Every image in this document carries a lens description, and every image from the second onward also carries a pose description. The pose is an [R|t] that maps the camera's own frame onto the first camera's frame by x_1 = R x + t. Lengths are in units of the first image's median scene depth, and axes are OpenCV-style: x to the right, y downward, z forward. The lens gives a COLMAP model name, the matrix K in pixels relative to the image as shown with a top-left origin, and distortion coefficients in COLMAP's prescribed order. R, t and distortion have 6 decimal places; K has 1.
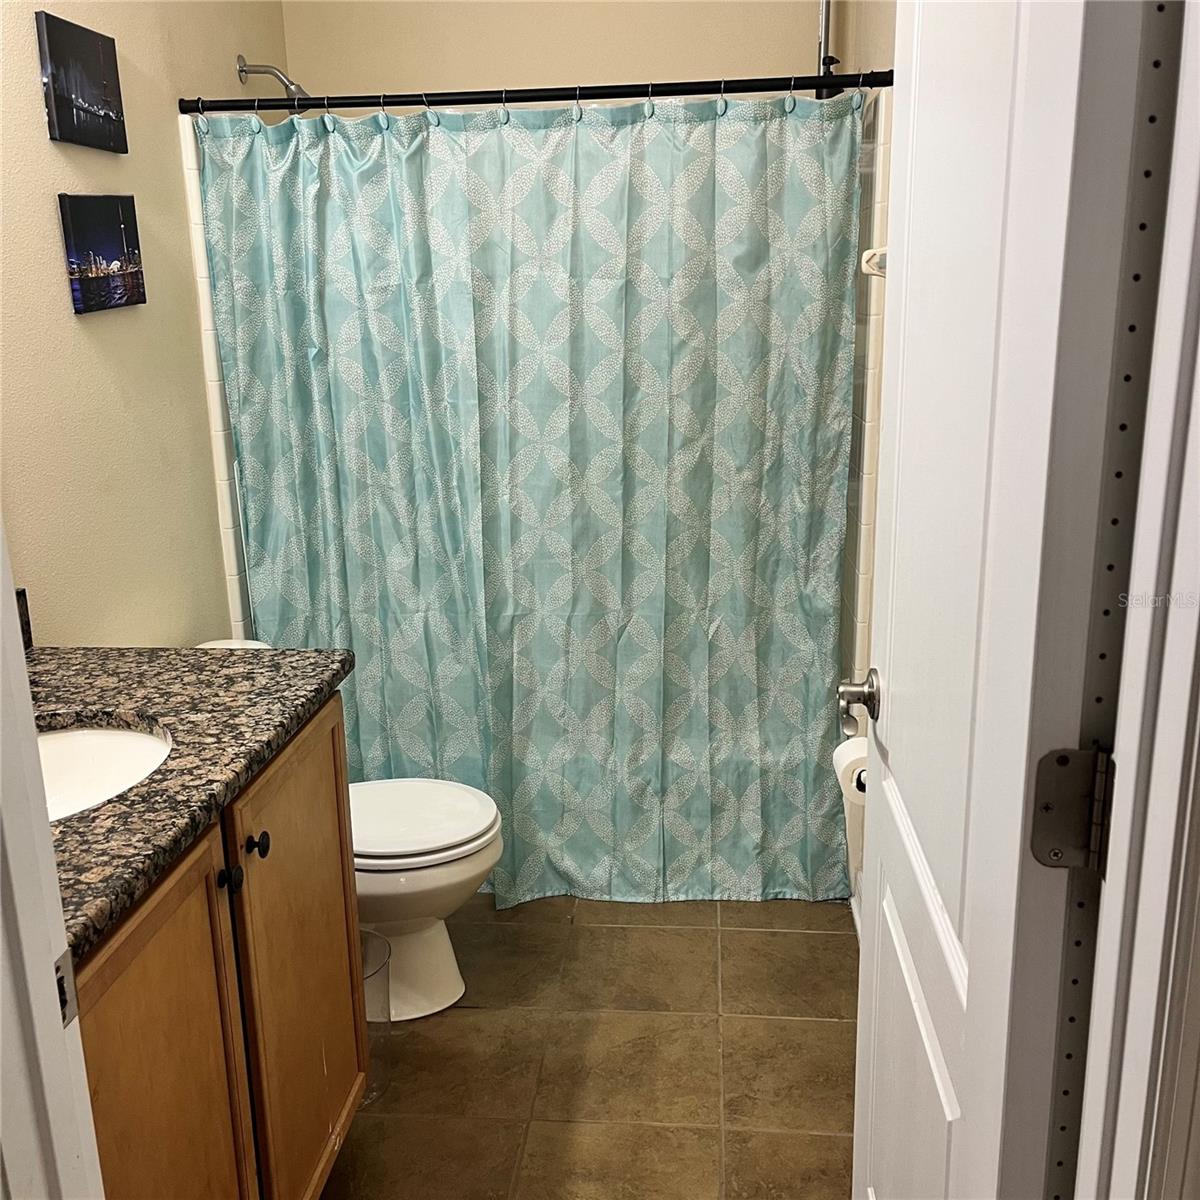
lens RADIAL K [[1189.2, 0, 601.9], [0, 1189.2, 601.7], [0, 0, 1]] dist [-0.004257, 0.000000]
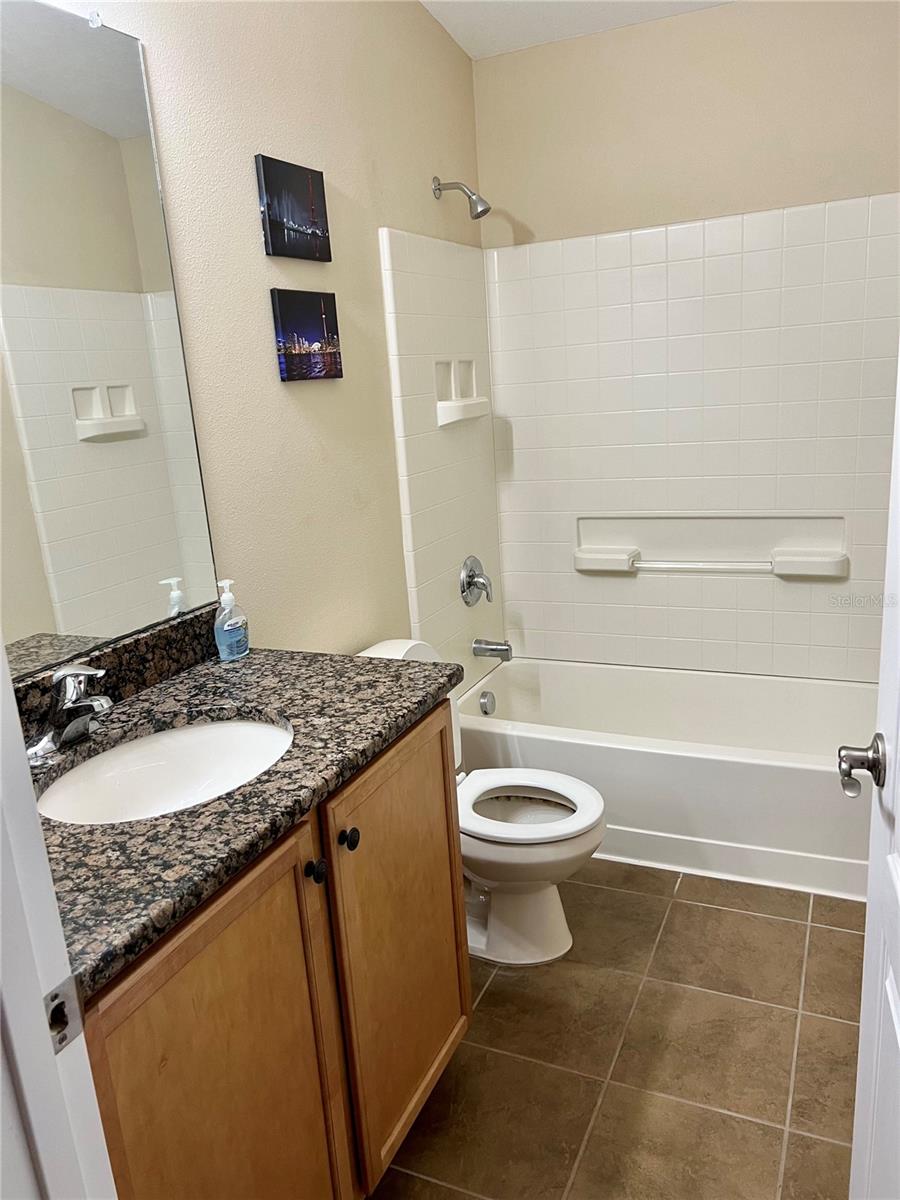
lens RADIAL K [[883.9, 0, 444.6], [0, 883.9, 599.6], [0, 0, 1]] dist [0.013283, -0.030107]
pose [[0.937922, 0.036190, -0.344952, 0.076564], [-0.030217, 0.999286, 0.022679, -0.044879], [0.345526, -0.010848, 0.938346, 0.172758]]
